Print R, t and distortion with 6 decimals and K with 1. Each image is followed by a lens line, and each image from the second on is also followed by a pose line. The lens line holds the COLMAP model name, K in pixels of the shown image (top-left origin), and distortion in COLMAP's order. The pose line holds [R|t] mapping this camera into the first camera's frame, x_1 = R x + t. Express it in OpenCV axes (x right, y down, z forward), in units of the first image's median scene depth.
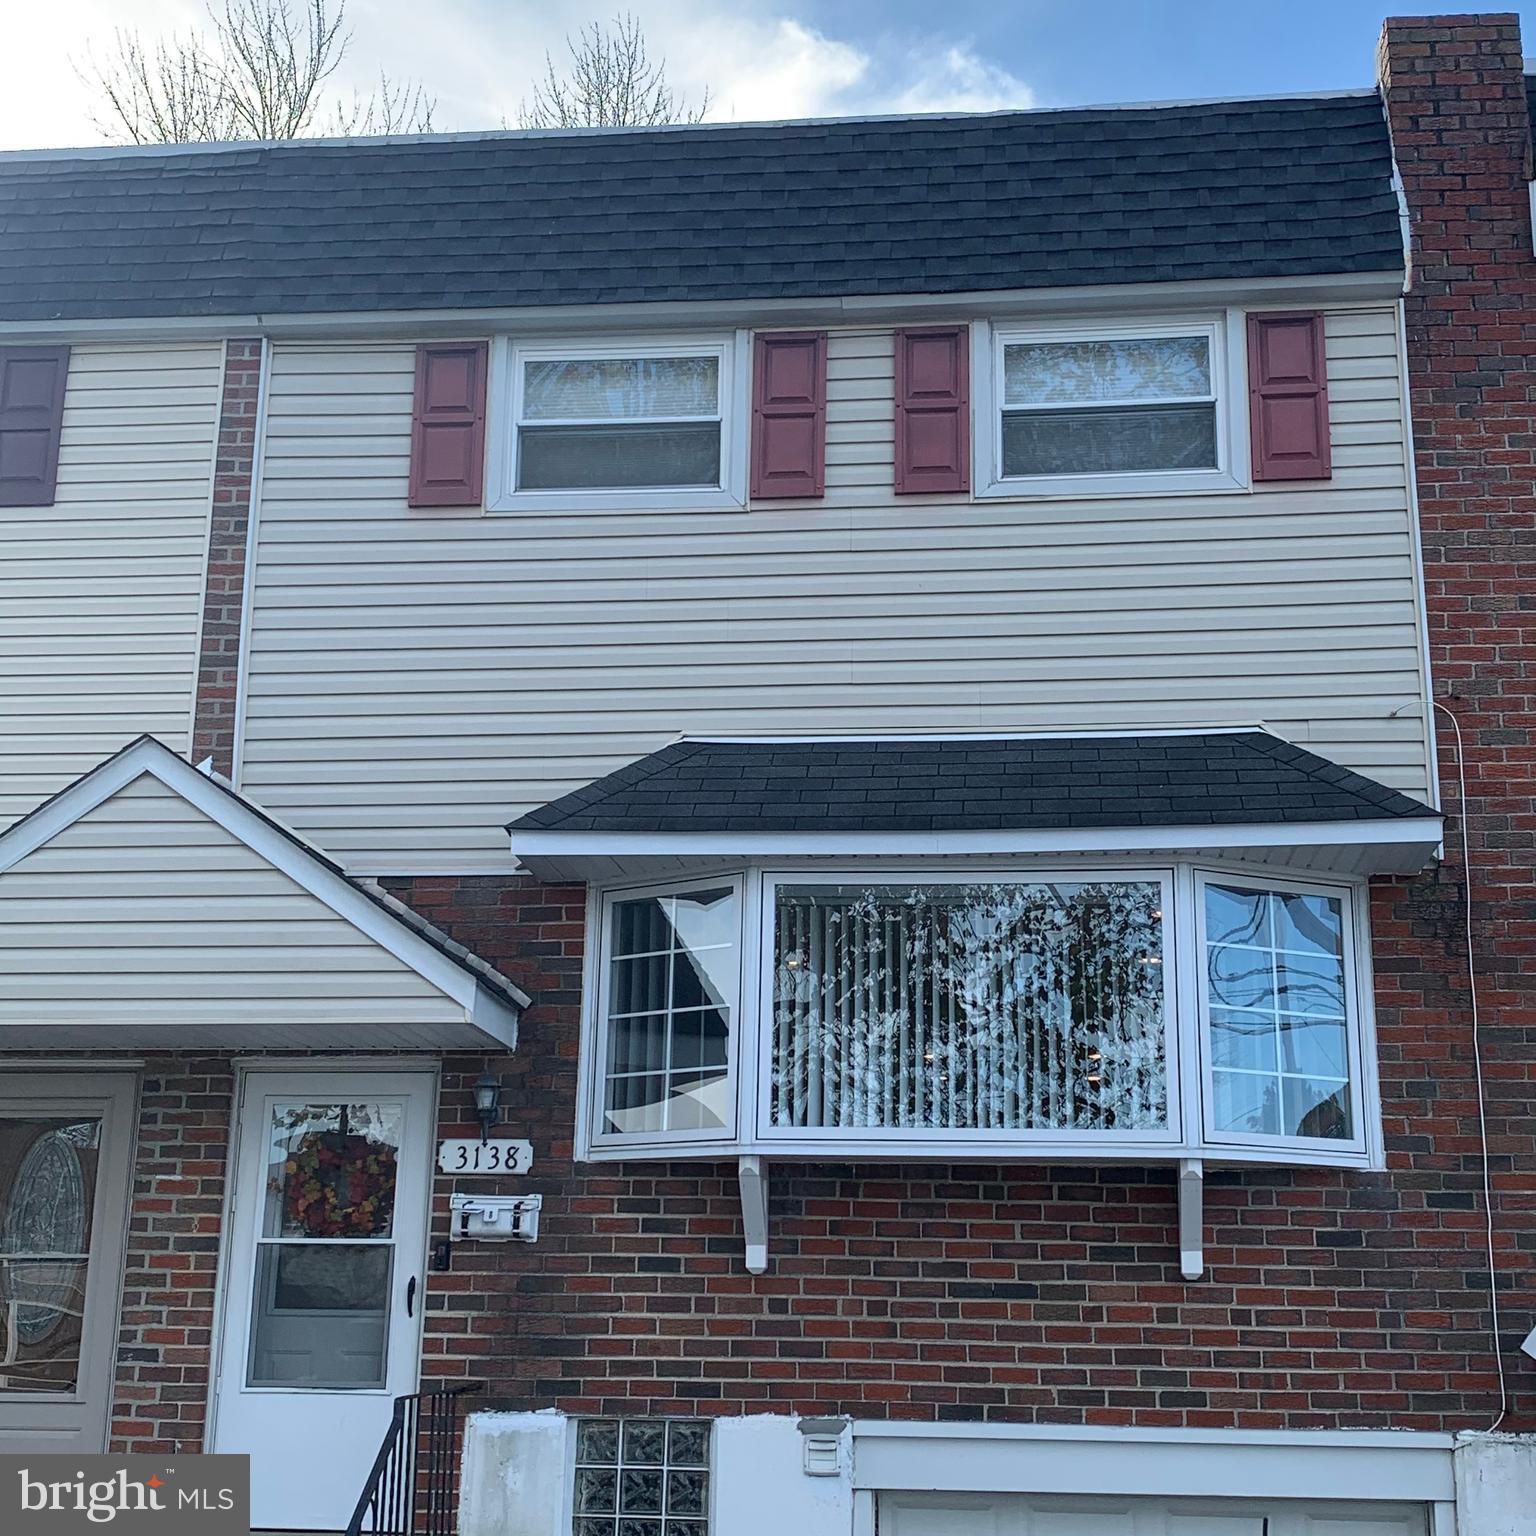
lens RADIAL K [[2294.6, 0, 804.2], [0, 2294.6, 785.0], [0, 0, 1]] dist [0.036212, 0.000000]
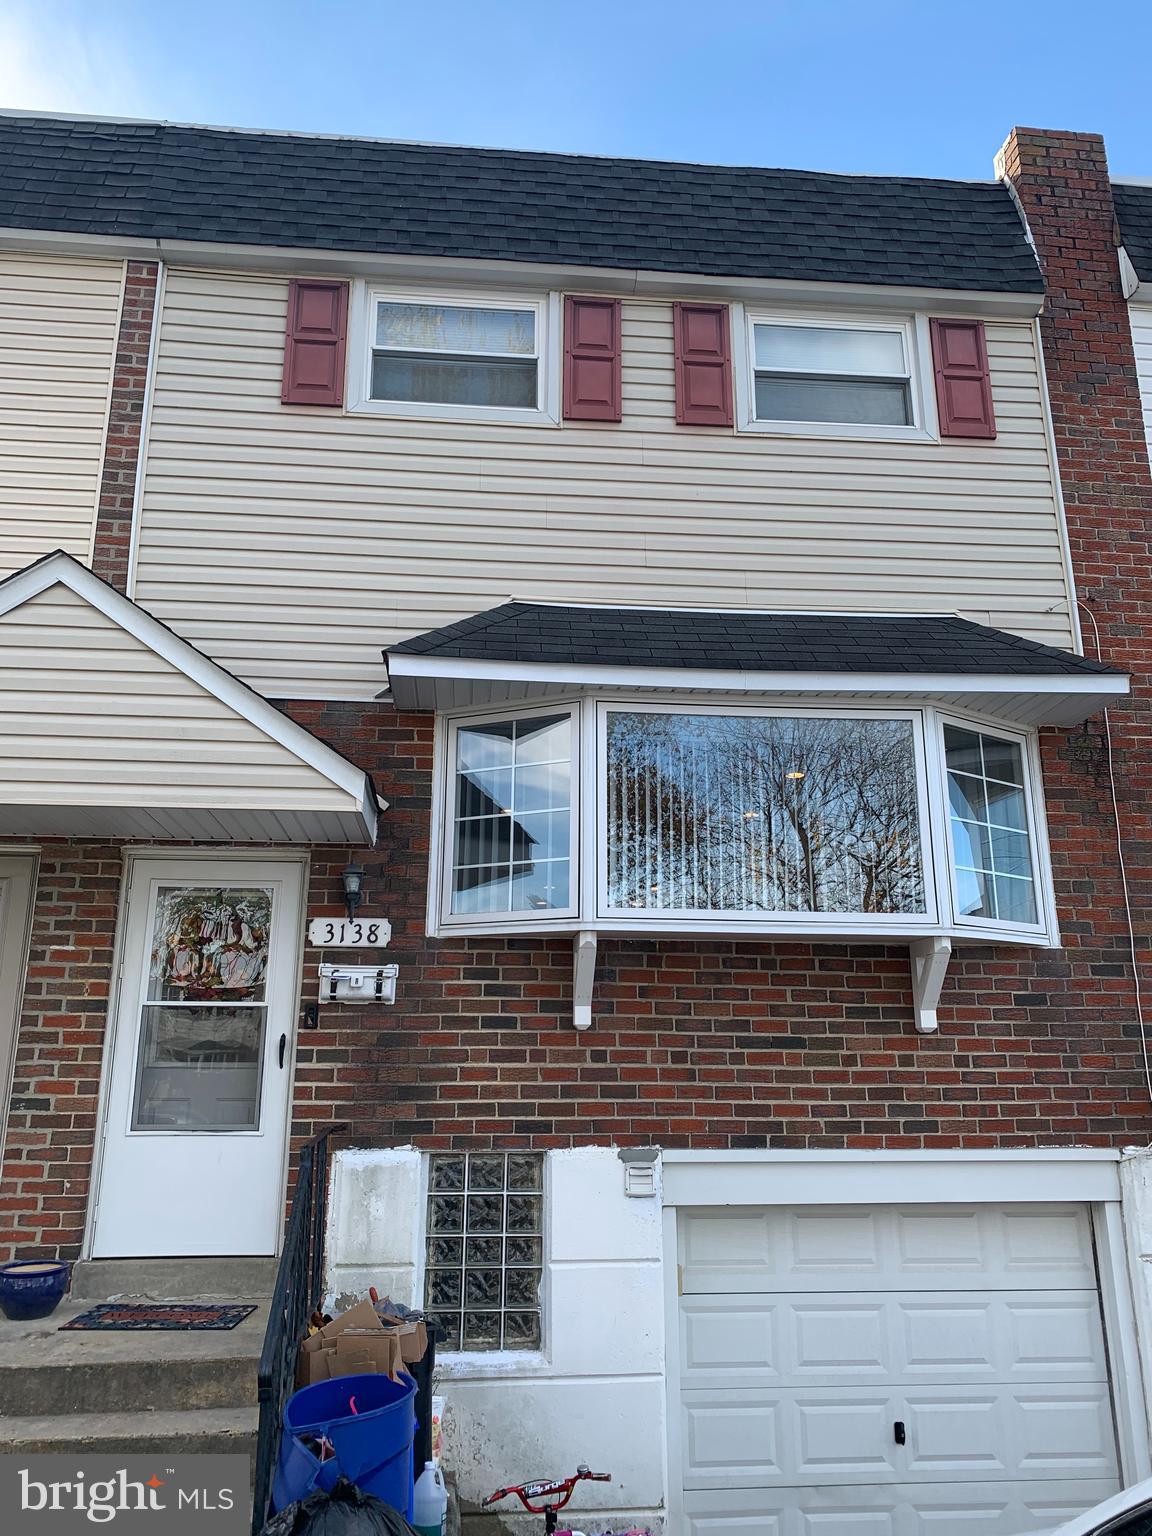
lens RADIAL K [[1184.6, 0, 576.6], [0, 1184.6, 776.1], [0, 0, 1]] dist [-0.004615, 0.003551]
pose [[0.978838, 0.036793, 0.201304, -0.148349], [-0.037164, 0.999307, -0.001937, 0.077378], [-0.201236, -0.005585, 0.979527, 0.376524]]
